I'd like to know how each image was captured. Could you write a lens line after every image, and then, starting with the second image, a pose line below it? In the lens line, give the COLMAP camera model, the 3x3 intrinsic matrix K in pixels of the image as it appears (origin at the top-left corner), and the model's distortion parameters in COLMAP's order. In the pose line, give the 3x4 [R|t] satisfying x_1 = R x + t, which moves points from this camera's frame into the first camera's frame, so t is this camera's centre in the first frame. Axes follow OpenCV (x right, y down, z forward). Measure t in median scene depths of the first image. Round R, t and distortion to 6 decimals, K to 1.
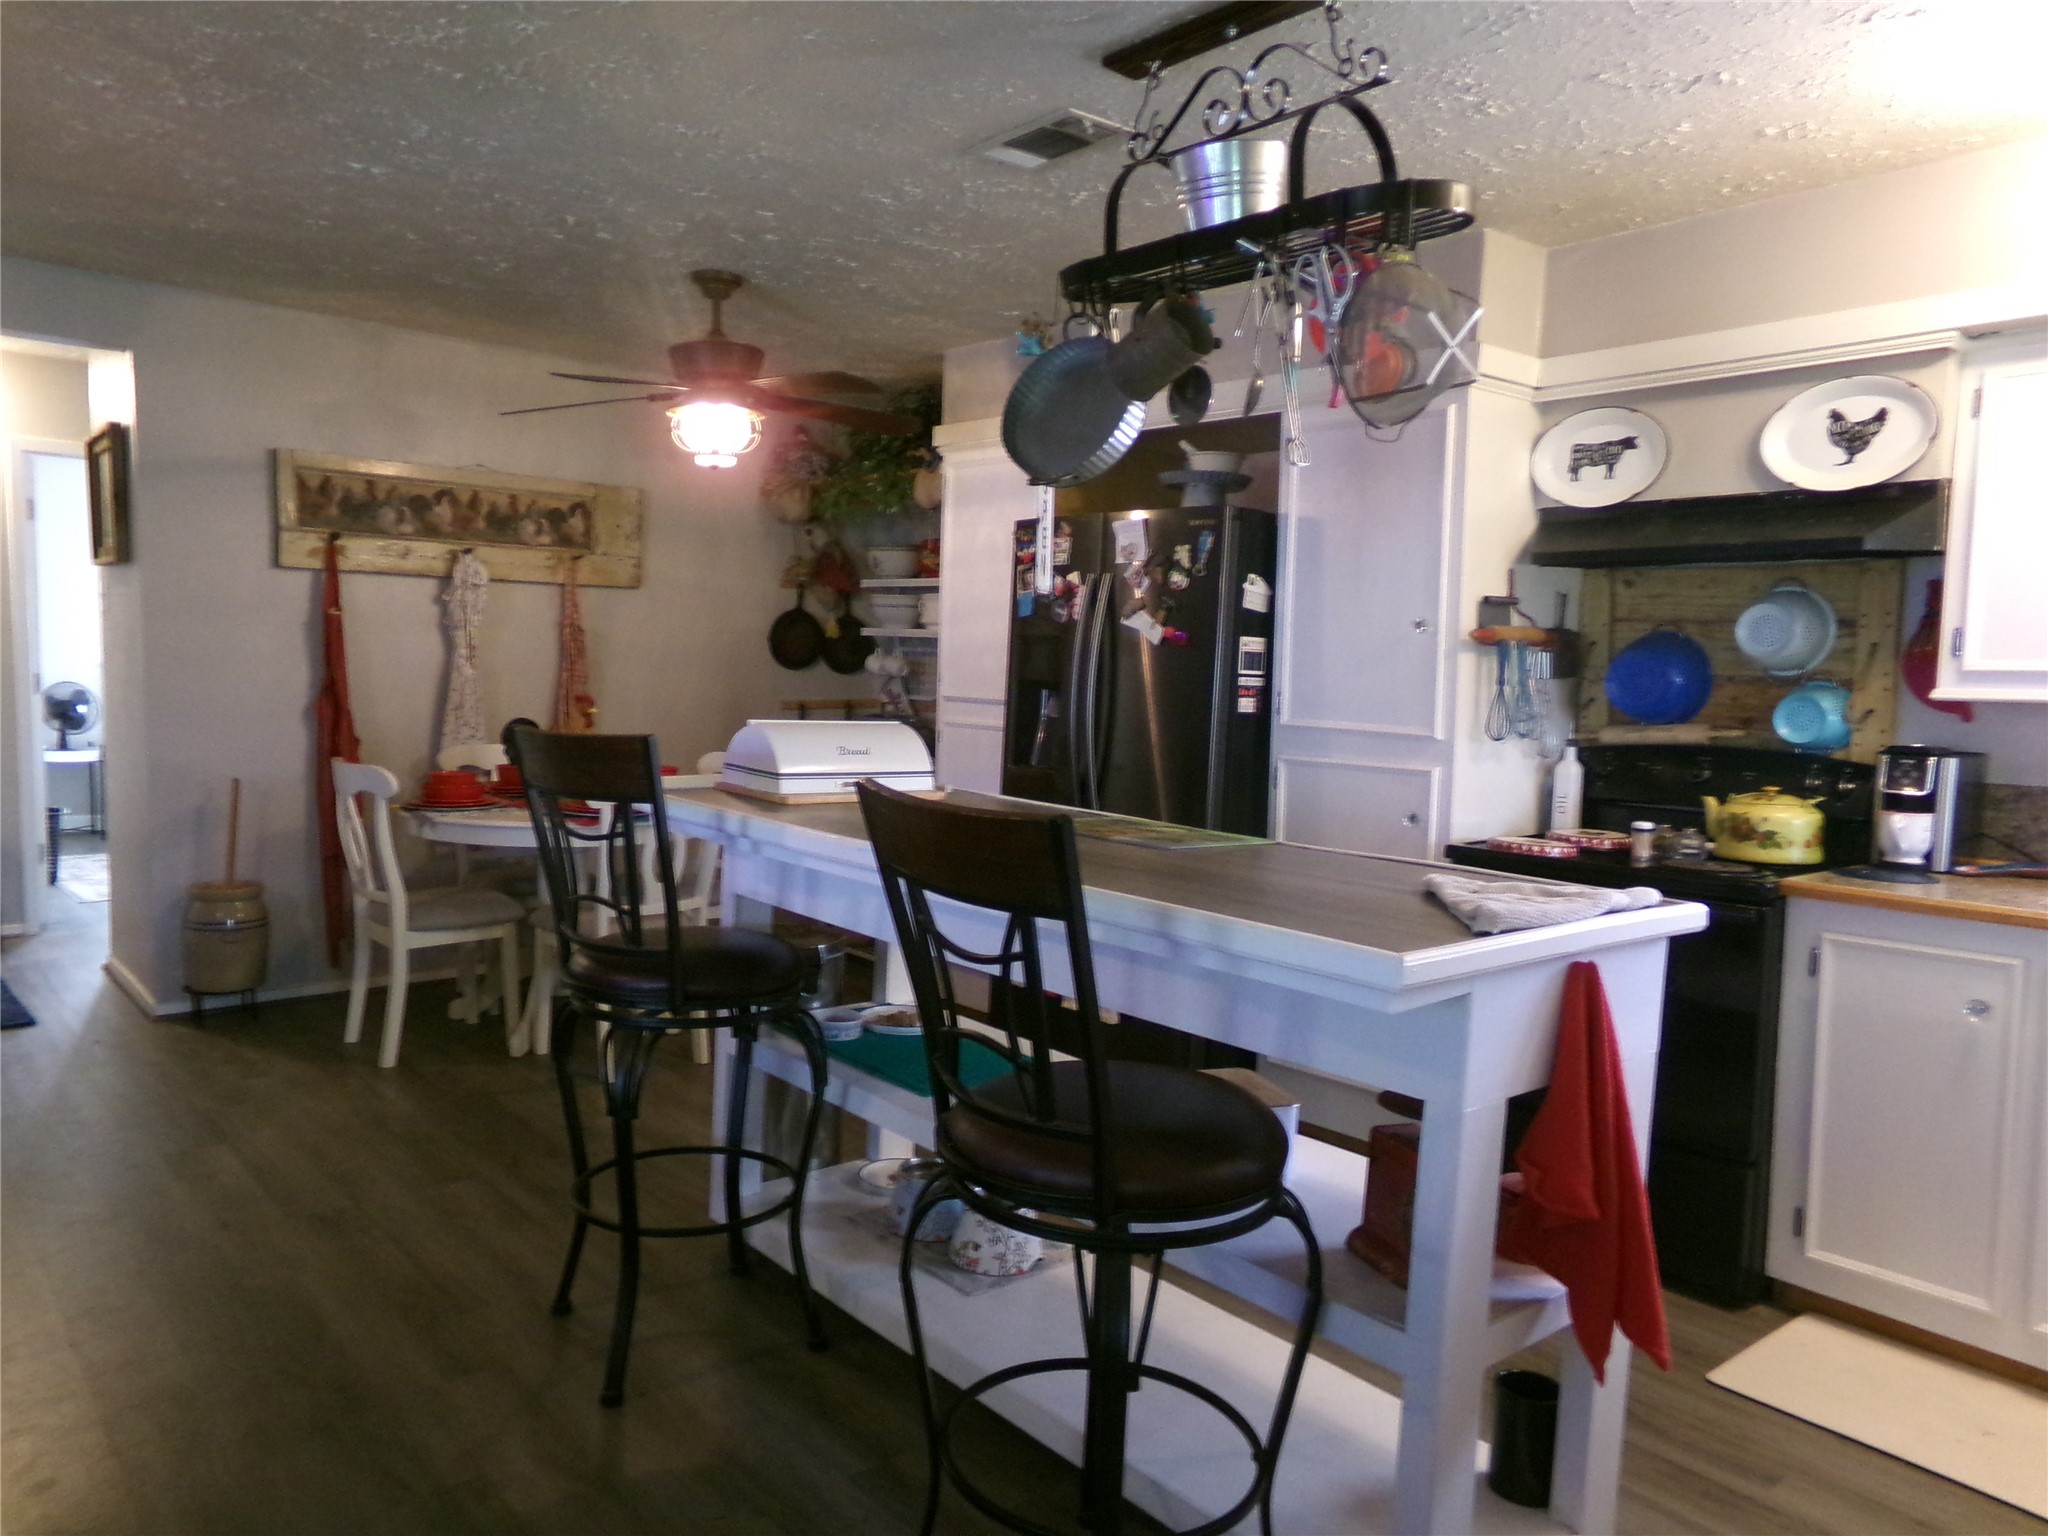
lens RADIAL K [[1419.2, 0, 993.7], [0, 1419.2, 775.6], [0, 0, 1]] dist [-0.049444, 0.098491]
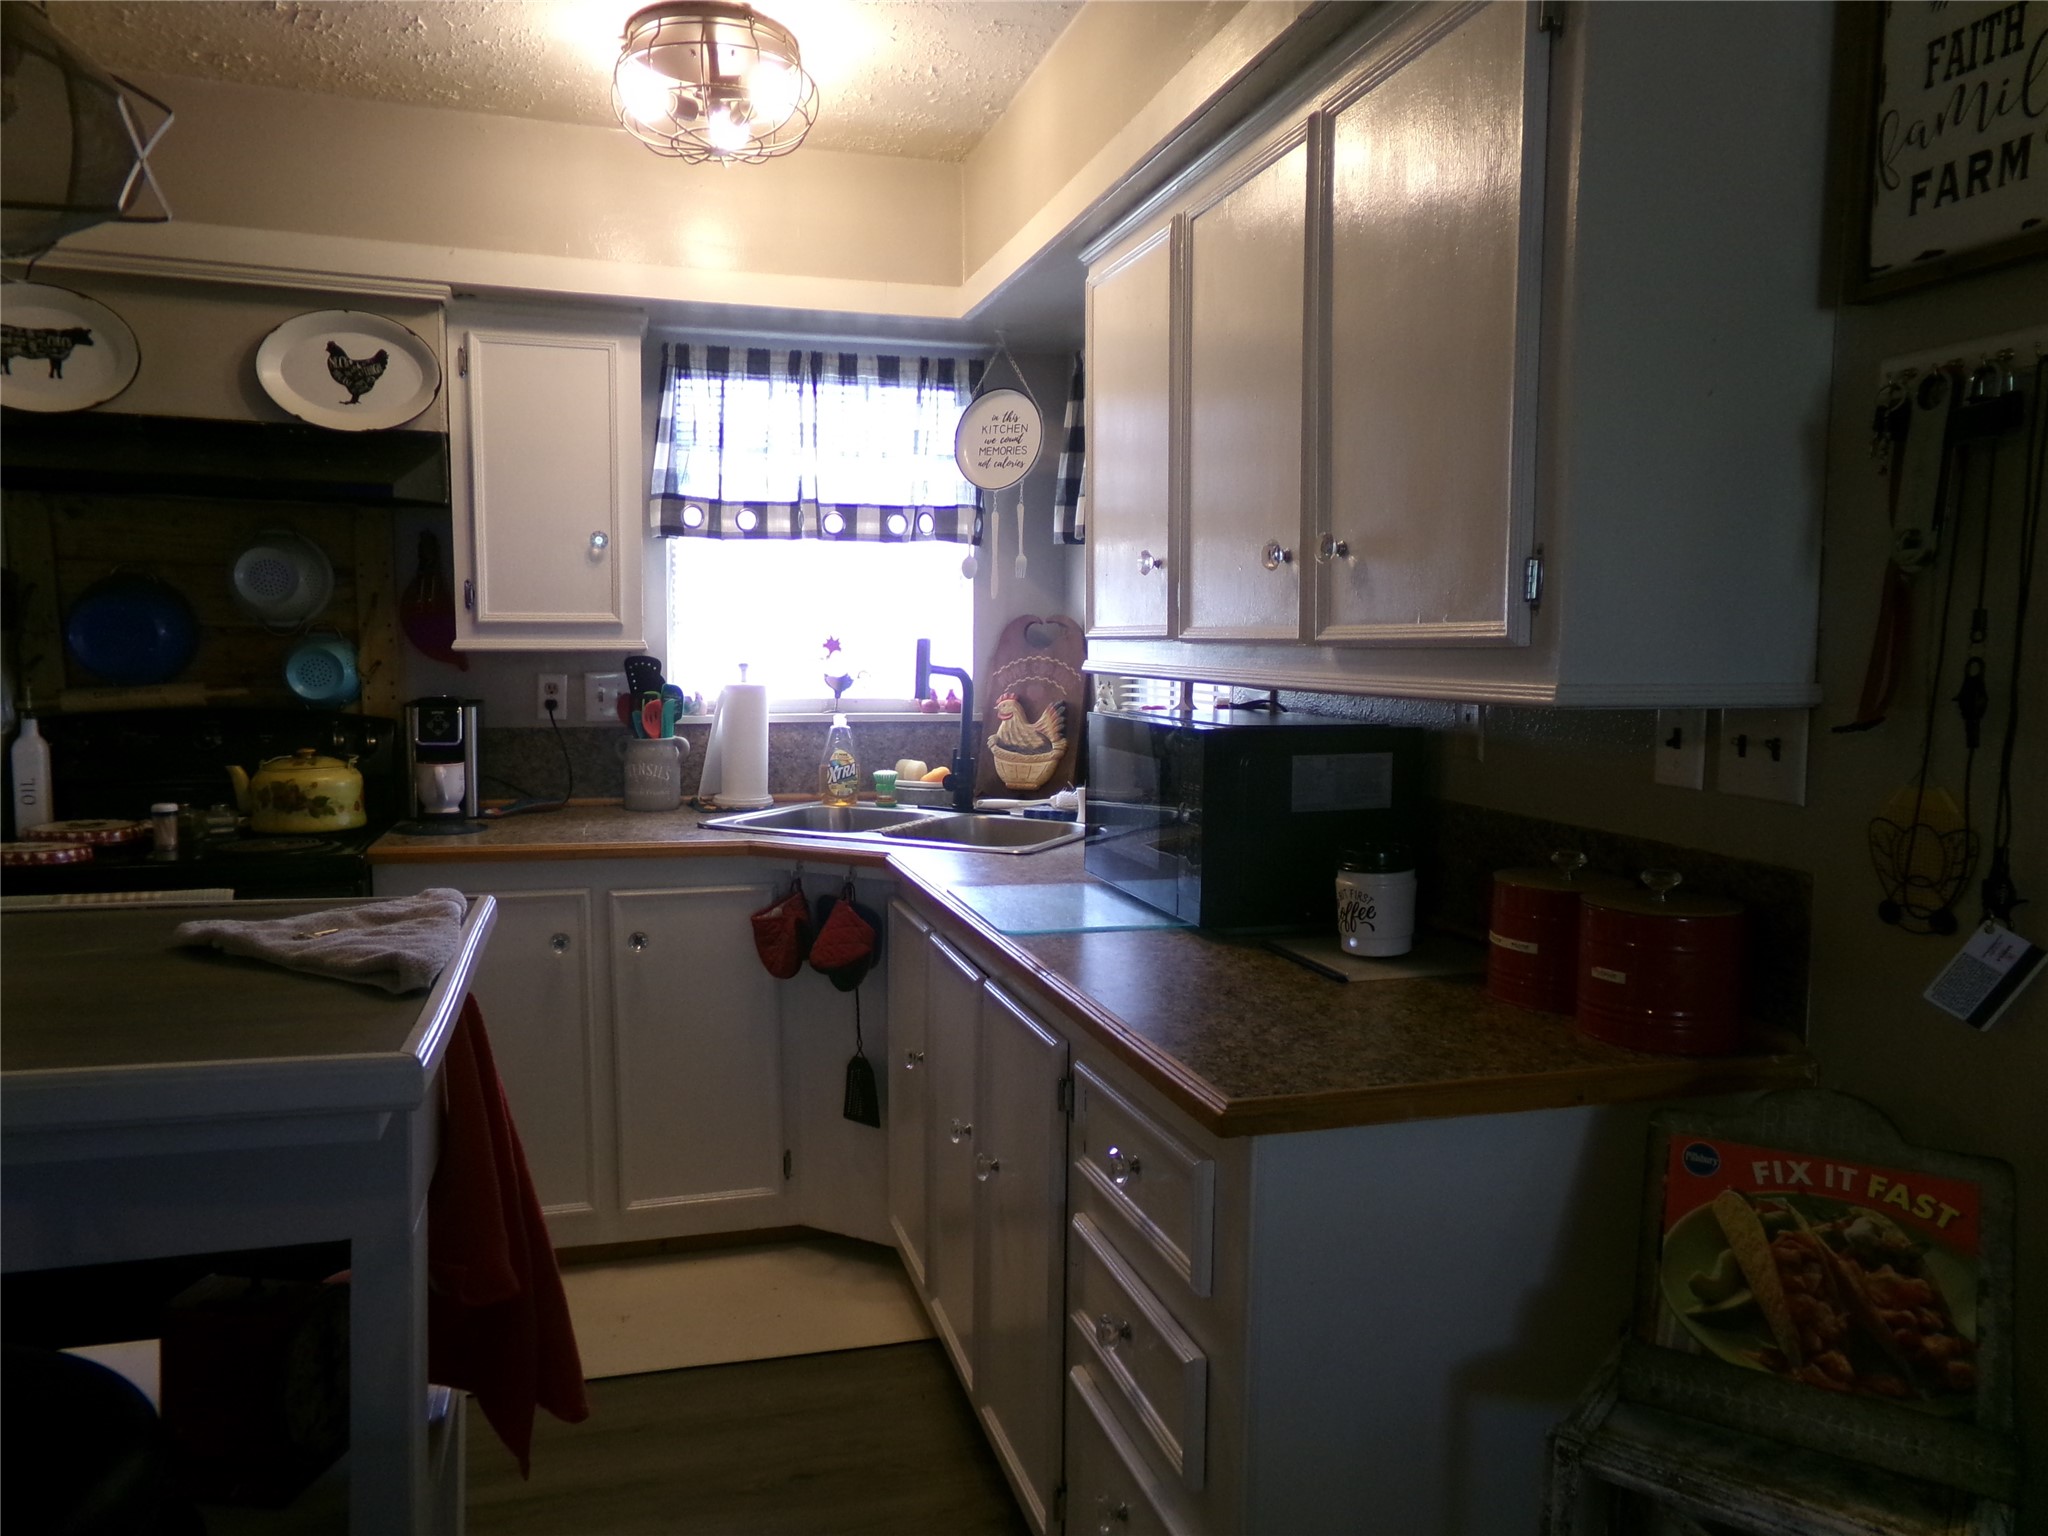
lens RADIAL K [[1419.2, 0, 993.6], [0, 1419.2, 780.7], [0, 0, 1]] dist [-0.049444, 0.098491]
pose [[0.419812, -0.113115, 0.900535, -0.088225], [0.069364, 0.993300, 0.092431, -0.024607], [-0.904957, 0.023661, 0.424845, 0.196918]]
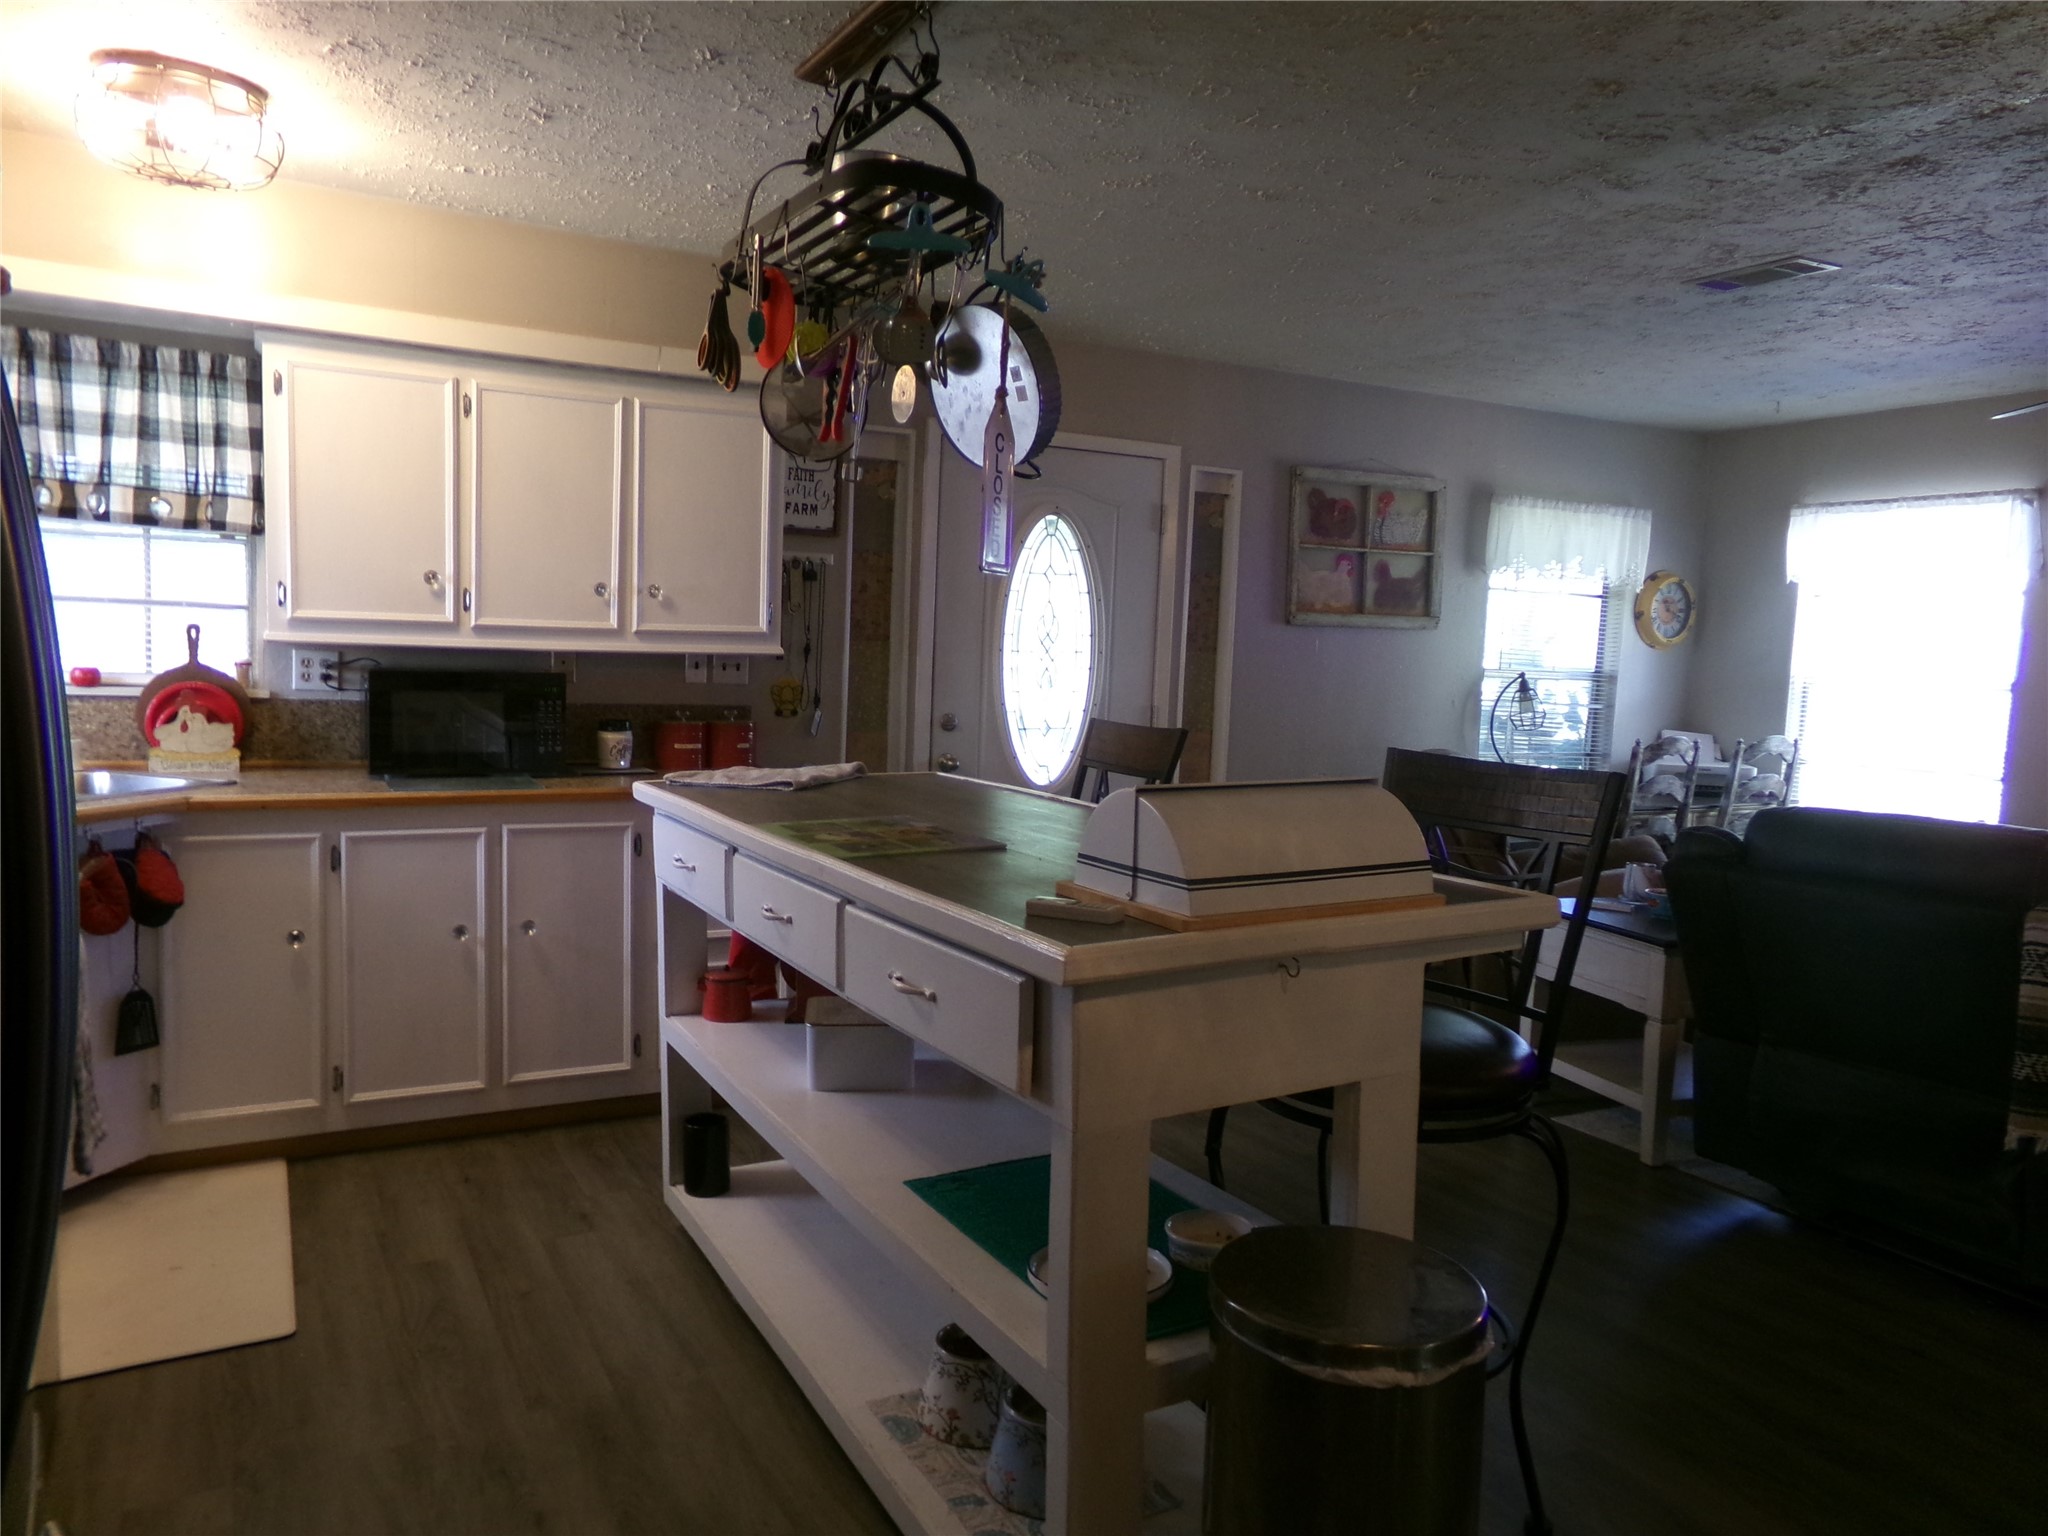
lens RADIAL K [[1419.2, 0, 1005.3], [0, 1419.2, 766.9], [0, 0, 1]] dist [-0.049444, 0.098491]
pose [[-0.978906, -0.080829, 0.187642, -0.100887], [-0.049885, 0.985176, 0.164131, -0.115873], [-0.198127, 0.151308, -0.968427, 1.411284]]
